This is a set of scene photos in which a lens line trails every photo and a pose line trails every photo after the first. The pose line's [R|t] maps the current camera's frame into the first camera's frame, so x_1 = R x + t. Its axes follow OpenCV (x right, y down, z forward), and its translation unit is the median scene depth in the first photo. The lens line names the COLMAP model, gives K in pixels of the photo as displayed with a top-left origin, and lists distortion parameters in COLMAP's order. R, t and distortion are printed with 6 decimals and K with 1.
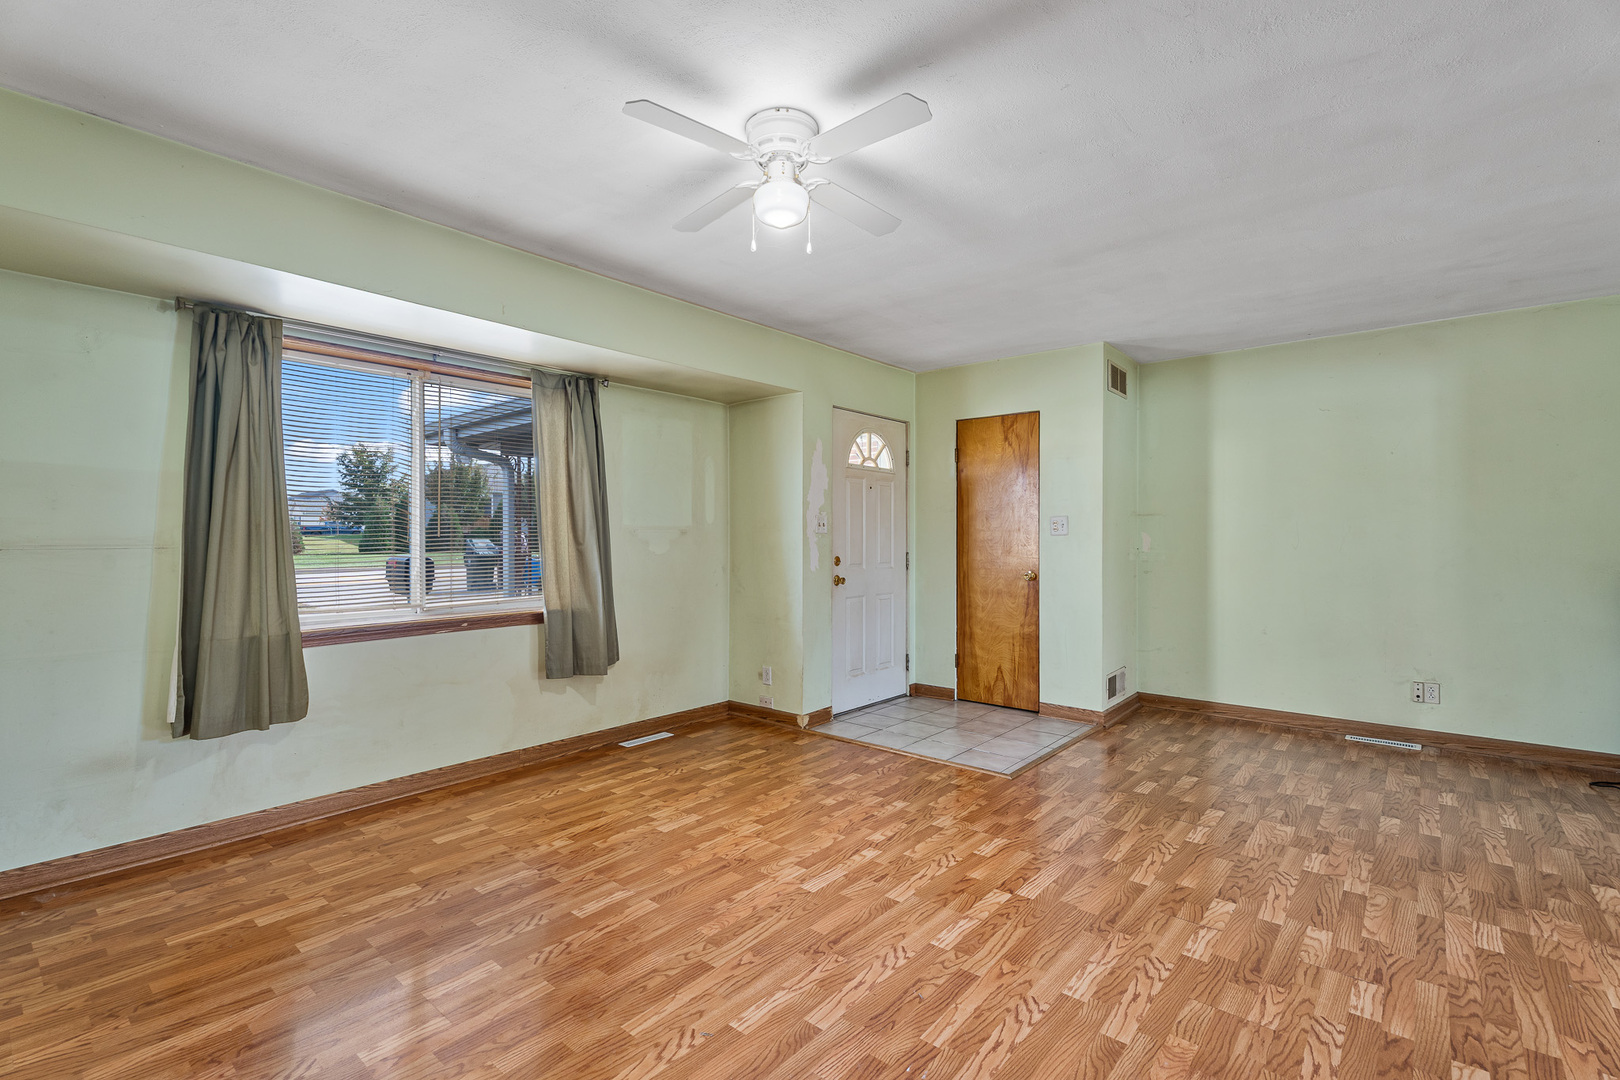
lens RADIAL K [[733.8, 0, 783.8], [0, 733.8, 541.0], [0, 0, 1]] dist [-0.001372, -0.001415]
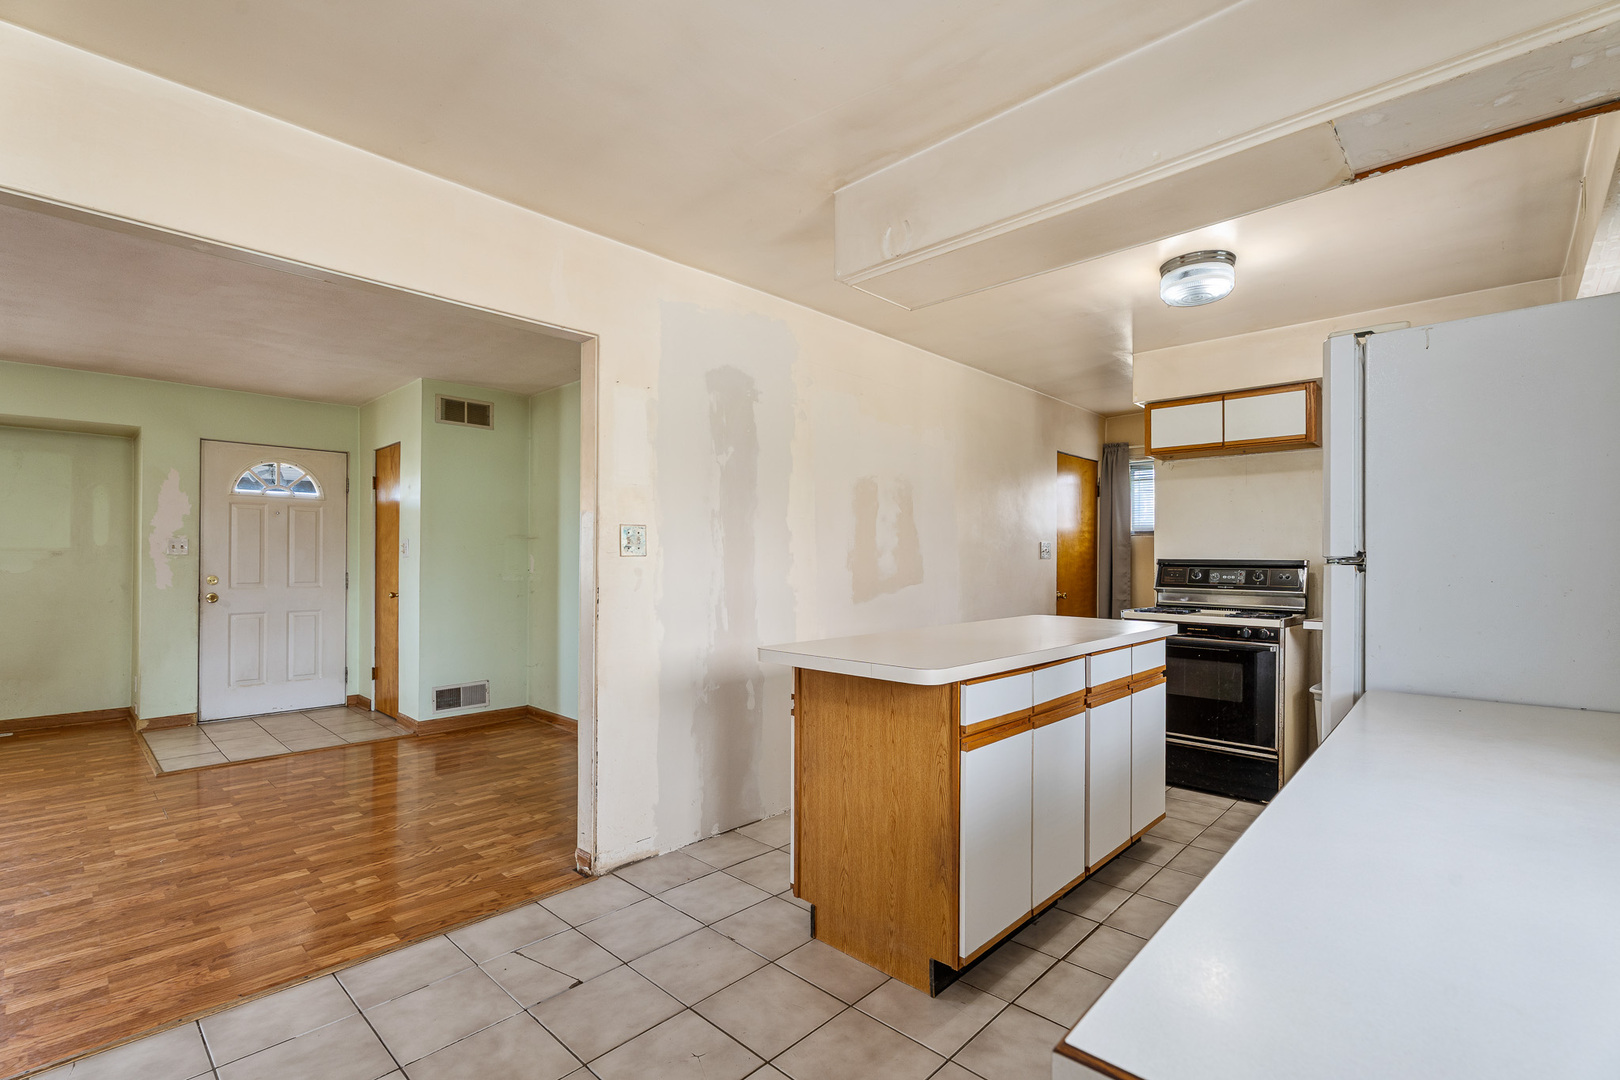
lens RADIAL K [[733.4, 0, 801.2], [0, 733.4, 559.2], [0, 0, 1]] dist [0.000763, -0.000258]
pose [[0.998839, 0.003325, -0.048048, 1.824474], [-0.003621, 0.999975, -0.006060, -0.001010], [0.048027, 0.006227, 0.998827, -0.087819]]
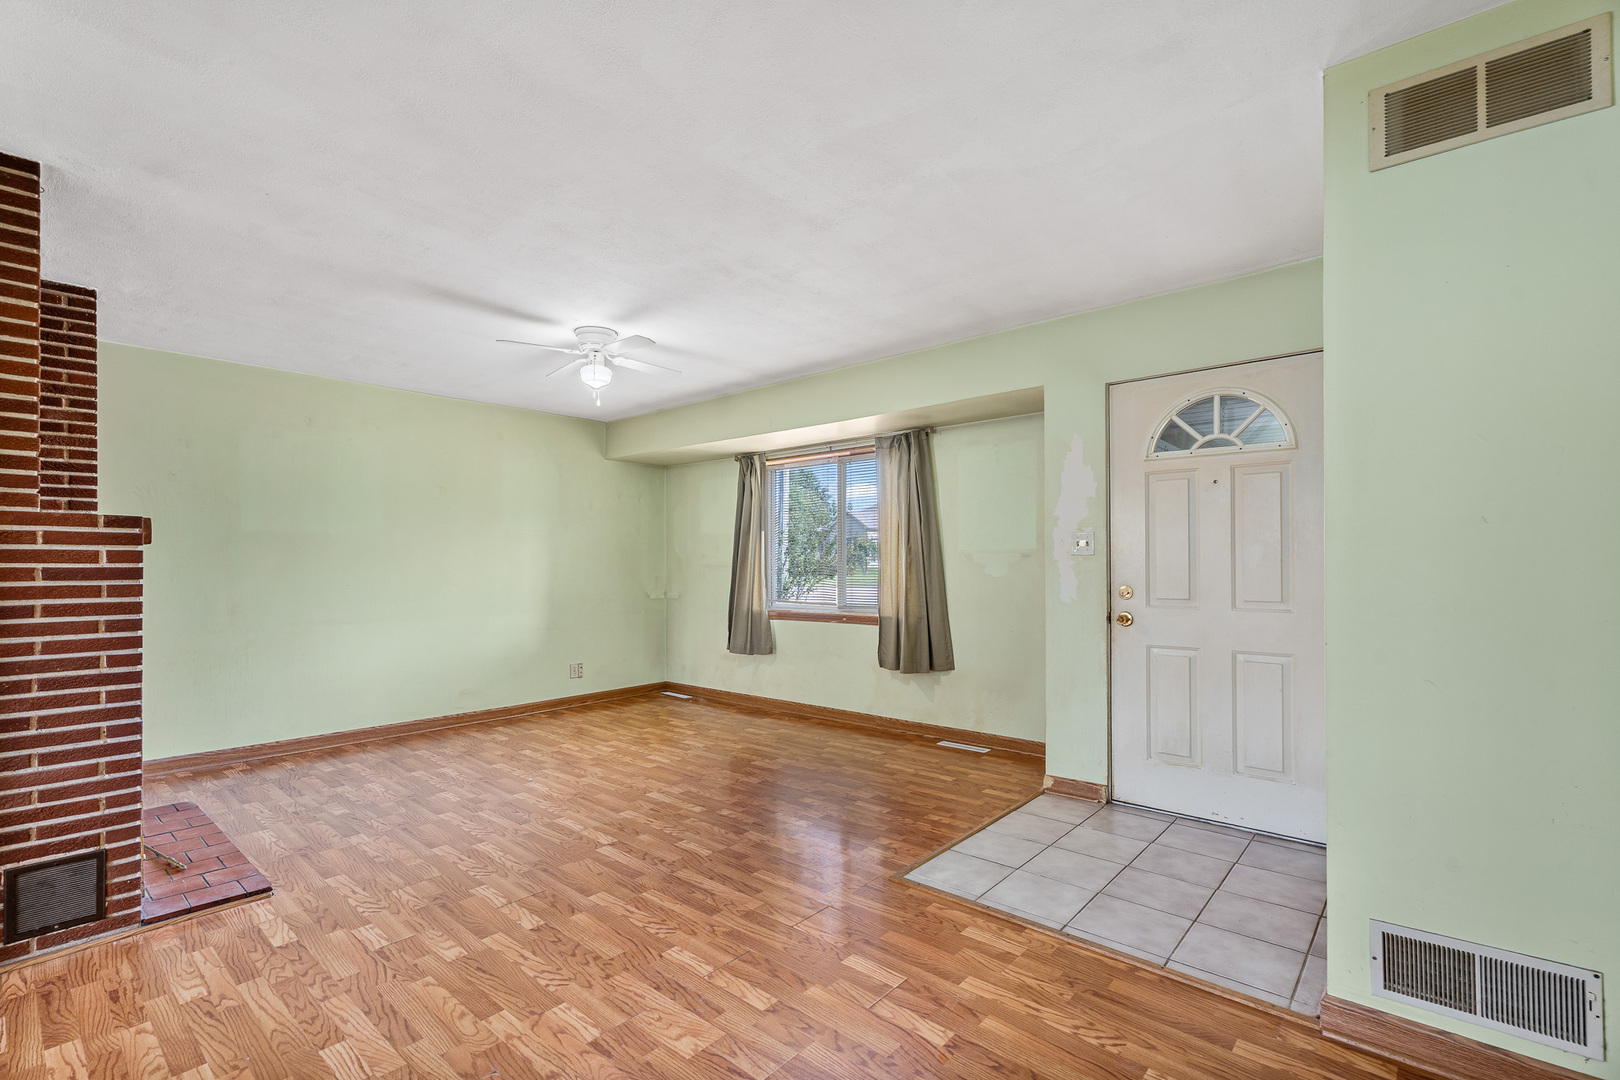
lens RADIAL K [[733.4, 0, 801.2], [0, 733.4, 559.2], [0, 0, 1]] dist [0.000763, -0.000258]
pose [[-0.007707, -0.003920, -0.999963, 1.463157], [0.000323, 0.999992, -0.003922, -0.005222], [0.999970, -0.000353, -0.007705, 1.248196]]
